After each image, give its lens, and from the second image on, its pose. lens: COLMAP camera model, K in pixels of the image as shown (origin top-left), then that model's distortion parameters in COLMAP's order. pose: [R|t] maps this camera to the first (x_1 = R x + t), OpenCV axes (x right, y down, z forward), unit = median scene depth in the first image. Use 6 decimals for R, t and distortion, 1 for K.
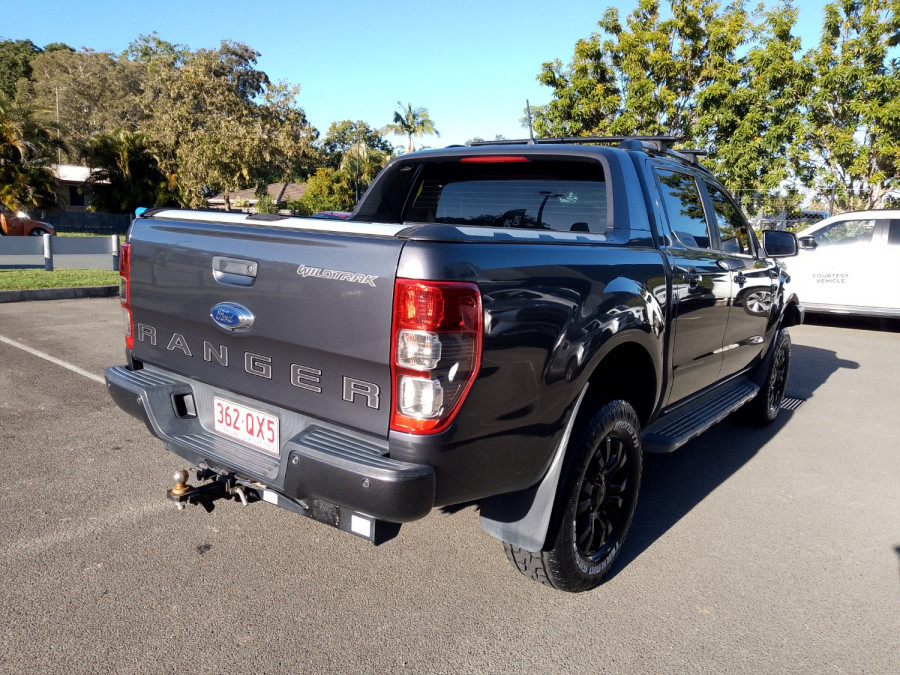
lens RADIAL K [[675.7, 0, 449.0], [0, 675.7, 327.7], [0, 0, 1]] dist [0.009212, -0.007365]
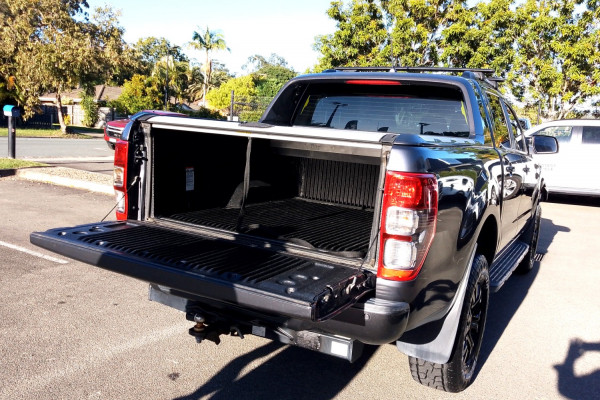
lens RADIAL K [[532.8, 0, 308.3], [0, 532.8, 188.6], [0, 0, 1]] dist [0.005504, -0.002430]
pose [[0.989633, -0.000041, 0.143616, -0.024453], [0.003991, 0.999622, -0.027218, -0.000382], [-0.143561, 0.027509, 0.989259, -0.005539]]
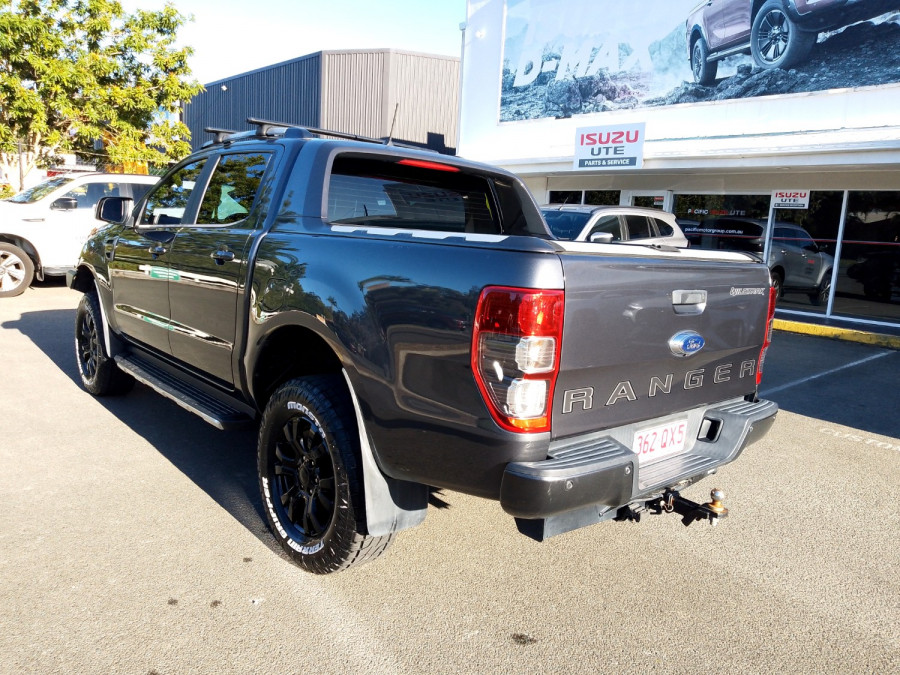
lens RADIAL K [[672.9, 0, 455.5], [0, 672.9, 336.6], [0, 0, 1]] dist [-0.038867, 0.038077]
pose [[0.193749, -0.194735, 0.961530, -0.105775], [0.096750, 0.979117, 0.178801, -0.018889], [-0.976269, 0.058385, 0.208544, 0.084785]]
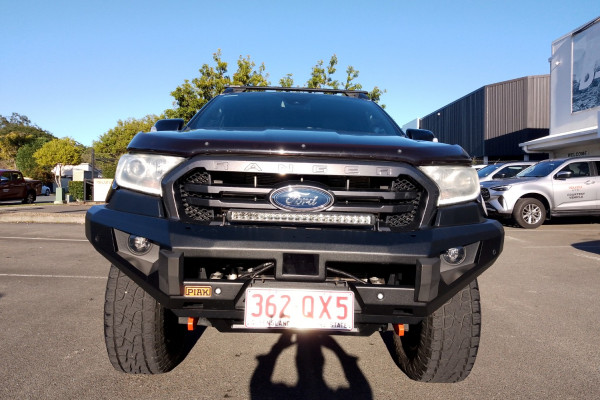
lens RADIAL K [[449.3, 0, 298.0], [0, 449.3, 189.7], [0, 0, 1]] dist [0.009800, -0.004225]
pose [[0.788266, -0.043171, 0.613819, -0.178857], [0.117779, 0.989678, -0.081647, 0.014435], [-0.603958, 0.136654, 0.785214, -0.072704]]
